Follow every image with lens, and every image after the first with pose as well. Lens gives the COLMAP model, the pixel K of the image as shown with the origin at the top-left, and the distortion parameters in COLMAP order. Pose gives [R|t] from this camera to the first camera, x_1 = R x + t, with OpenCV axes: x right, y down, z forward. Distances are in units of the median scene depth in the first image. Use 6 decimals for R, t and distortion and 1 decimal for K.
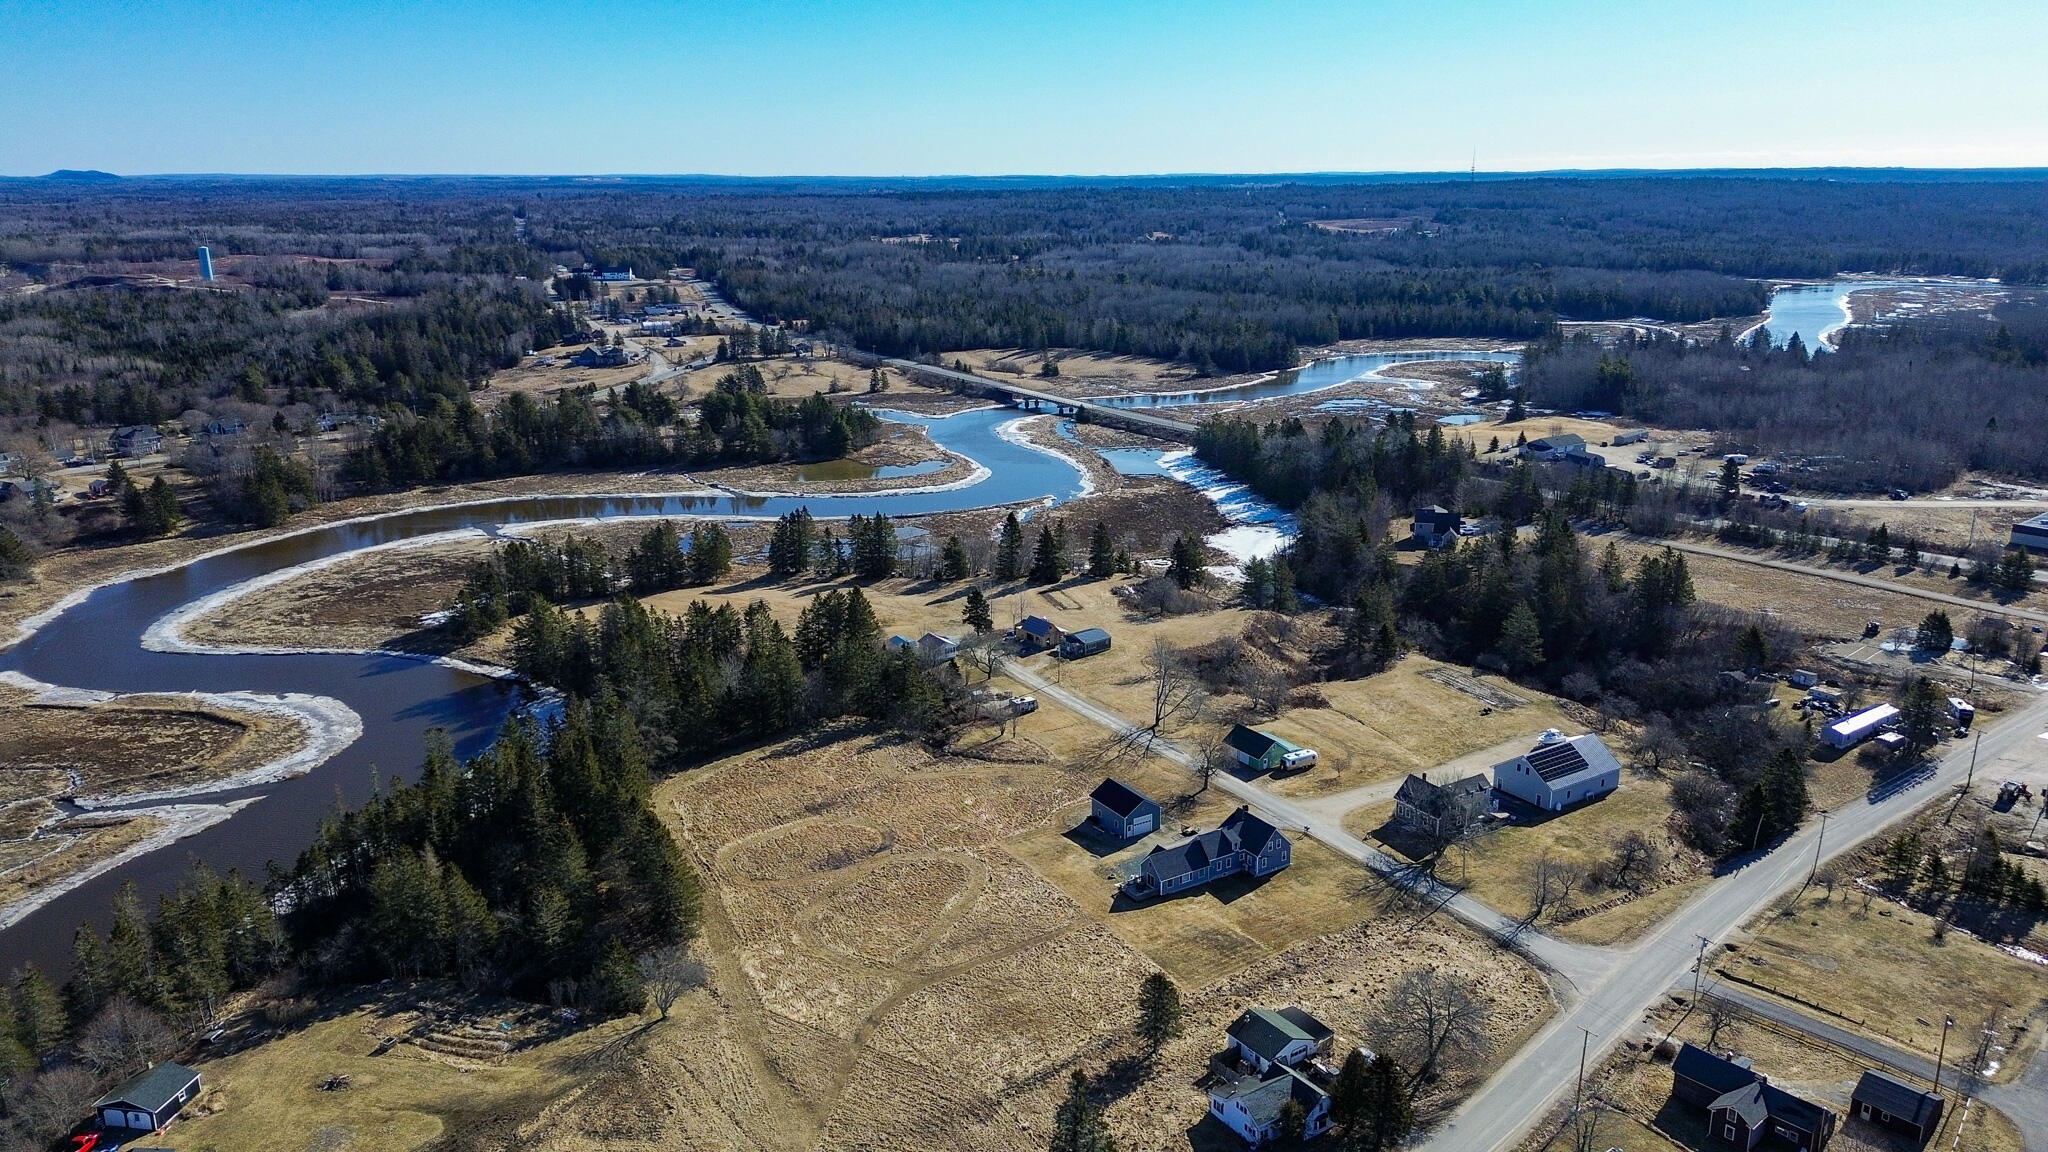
lens RADIAL K [[1426.2, 0, 1024.0], [0, 1426.2, 576.0], [0, 0, 1]] dist [0.089445, -0.095848]
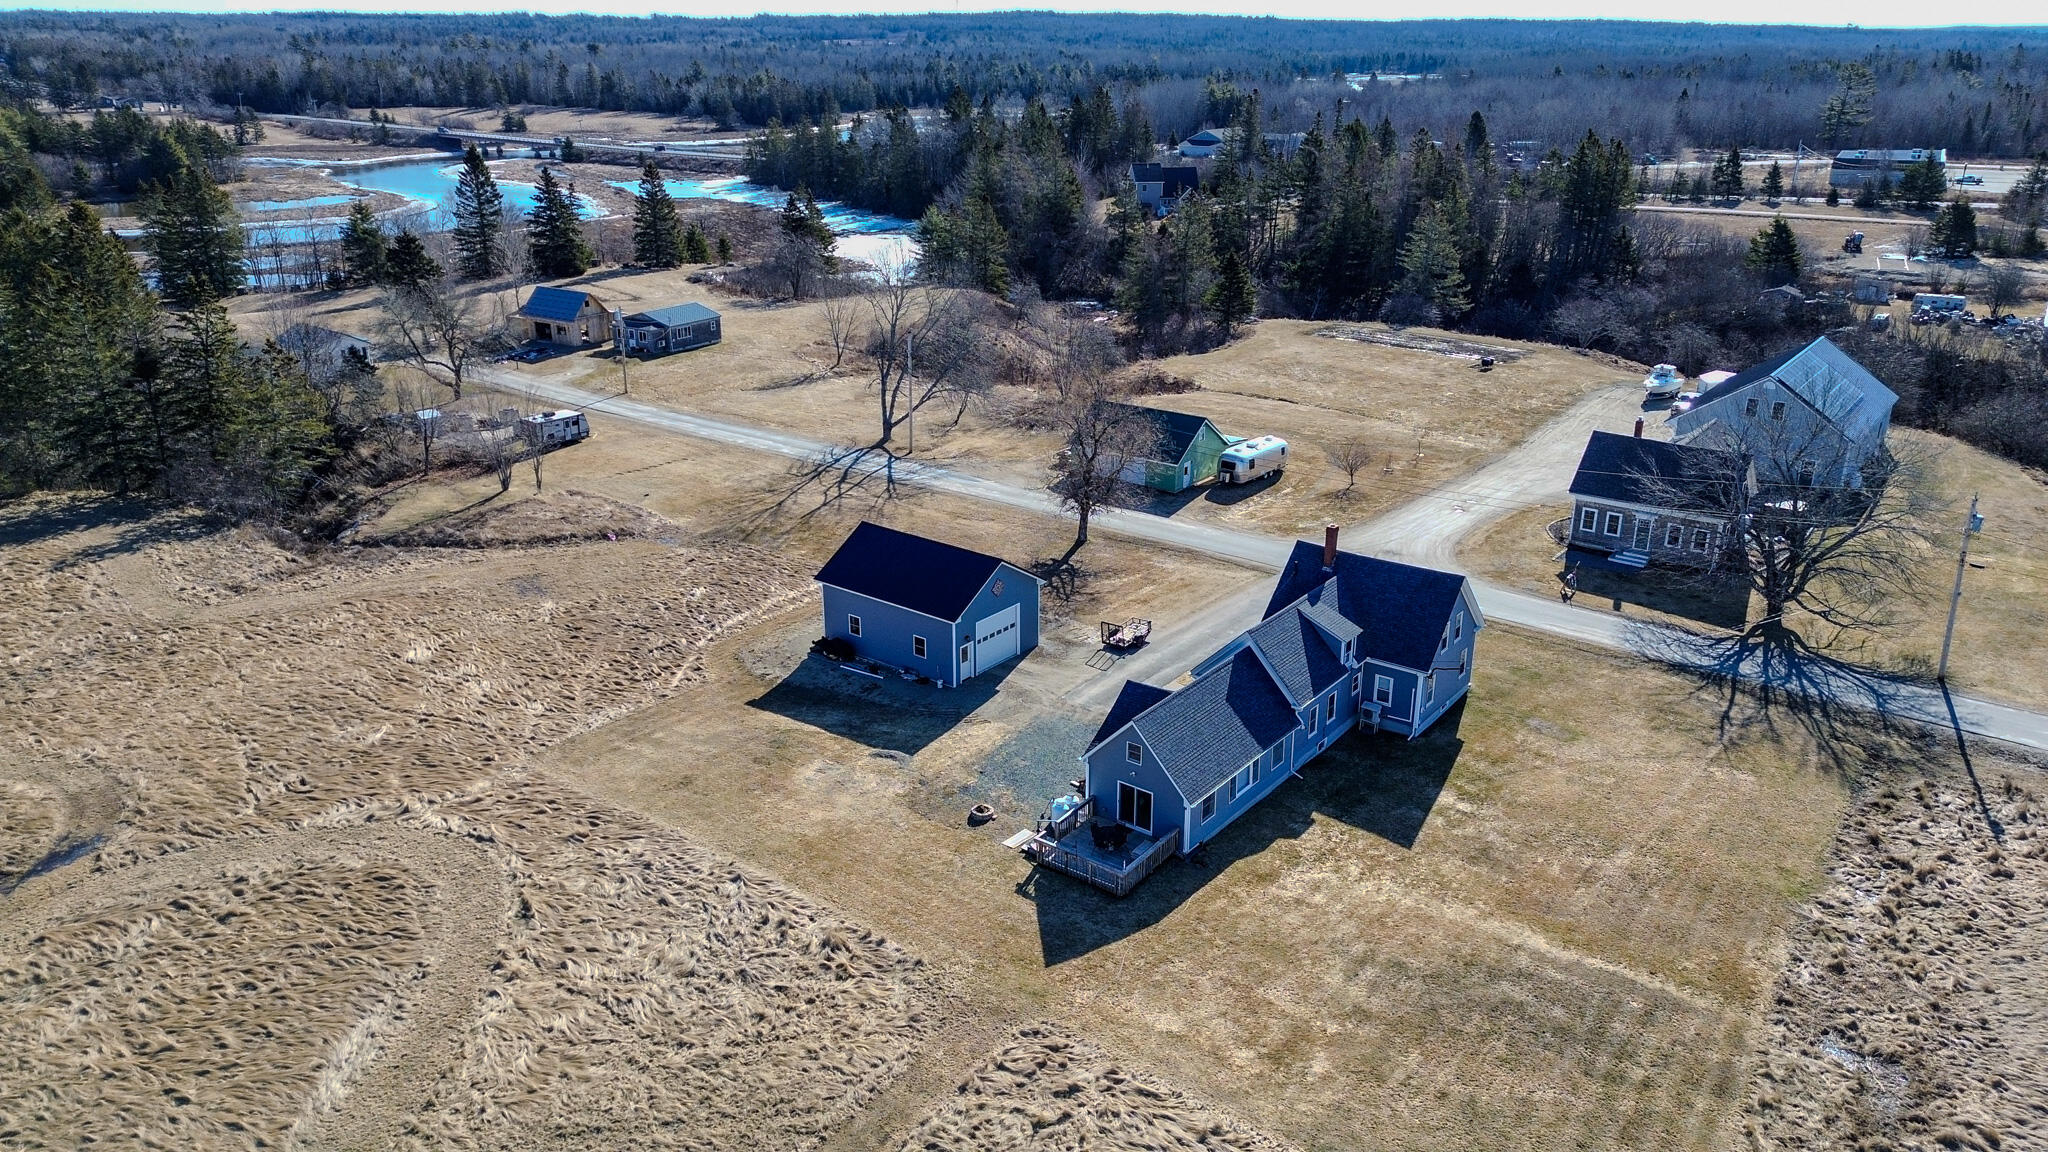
lens RADIAL K [[1437.3, 0, 1030.3], [0, 1437.3, 577.6], [0, 0, 1]] dist [0.071897, -0.065284]
pose [[0.937795, -0.114185, 0.327875, -0.012969], [0.086106, 0.991359, 0.098963, 0.104353], [-0.336342, -0.064575, 0.939523, 0.561353]]
